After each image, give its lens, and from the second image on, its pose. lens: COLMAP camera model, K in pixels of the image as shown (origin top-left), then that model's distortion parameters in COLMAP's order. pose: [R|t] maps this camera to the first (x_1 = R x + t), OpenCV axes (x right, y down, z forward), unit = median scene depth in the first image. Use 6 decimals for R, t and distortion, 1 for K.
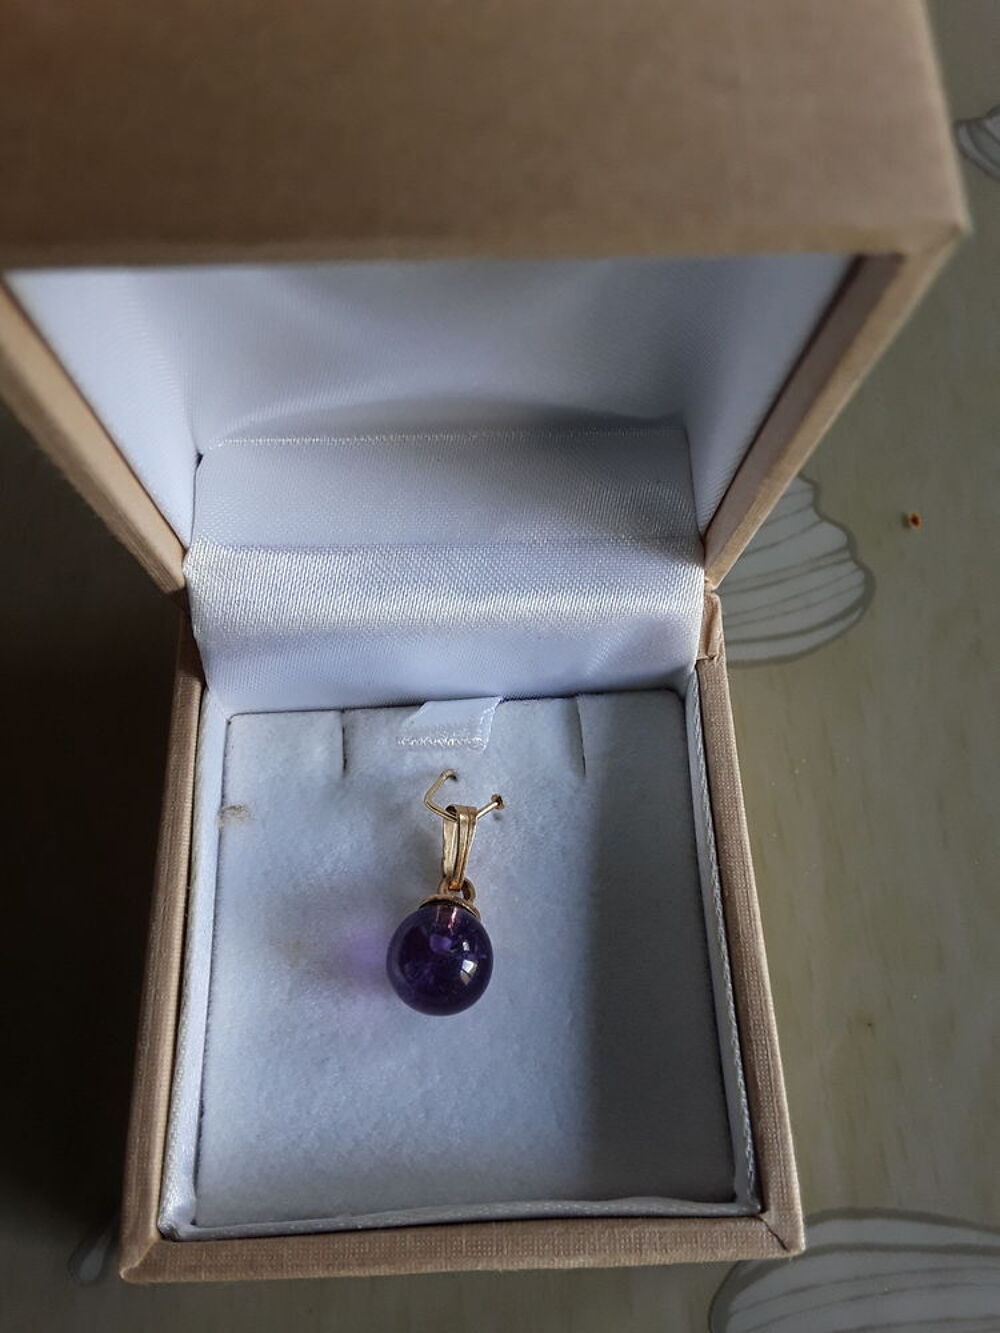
lens RADIAL K [[1037.1, 0, 500.0], [0, 1037.1, 666.5], [0, 0, 1]] dist [0.129624, -0.210348]
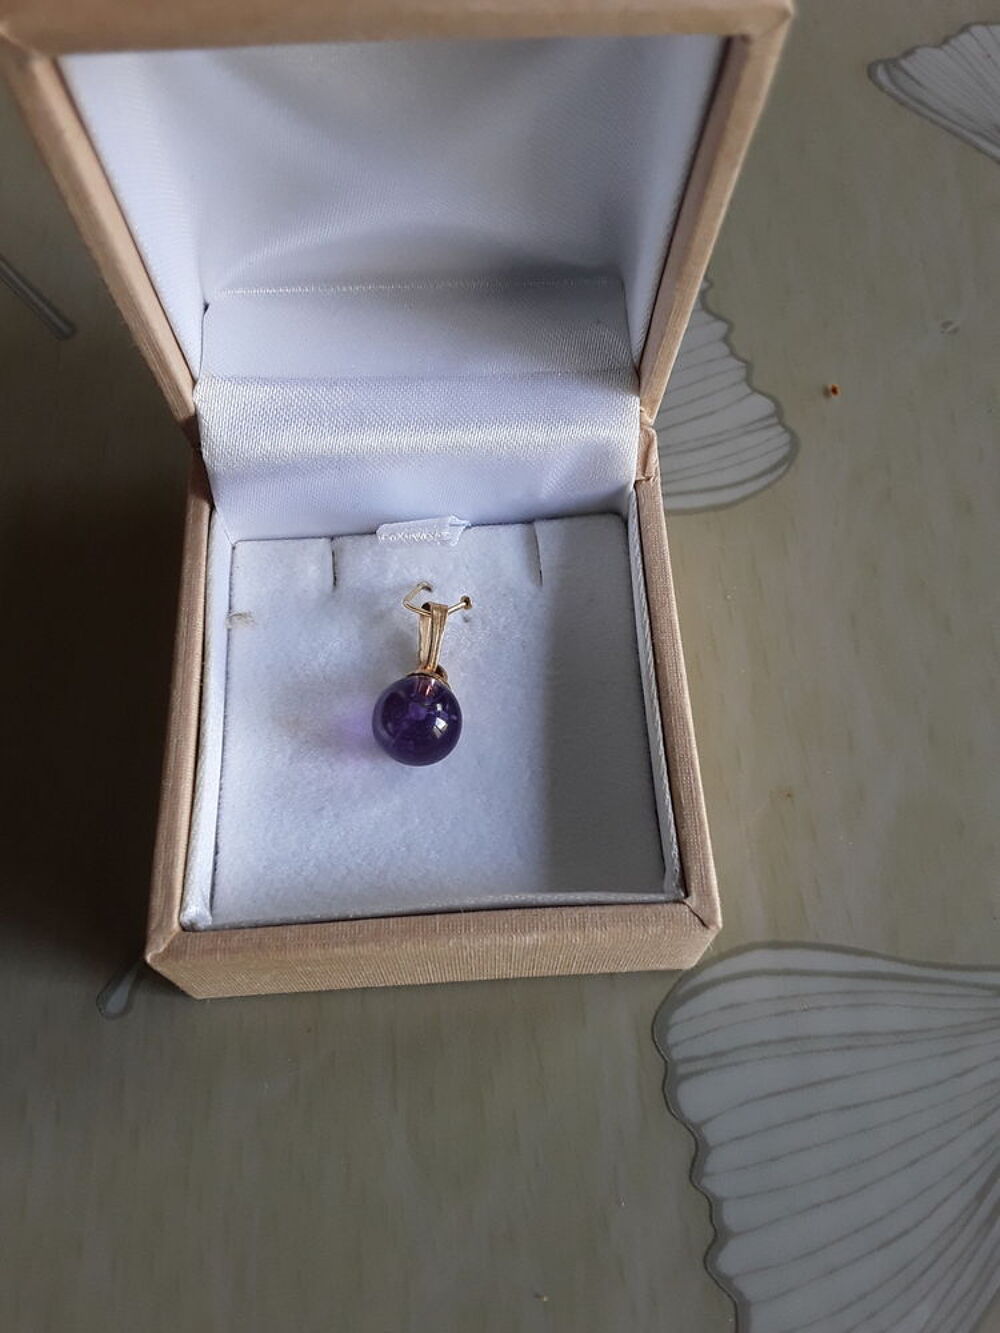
lens RADIAL K [[1037.1, 0, 500.0], [0, 1037.1, 666.5], [0, 0, 1]] dist [0.129624, -0.210348]
pose [[0.999879, -0.015129, 0.003706, 0.031165], [0.015219, 0.999558, -0.025543, 0.238580], [-0.003318, 0.025596, 0.999667, -0.167502]]
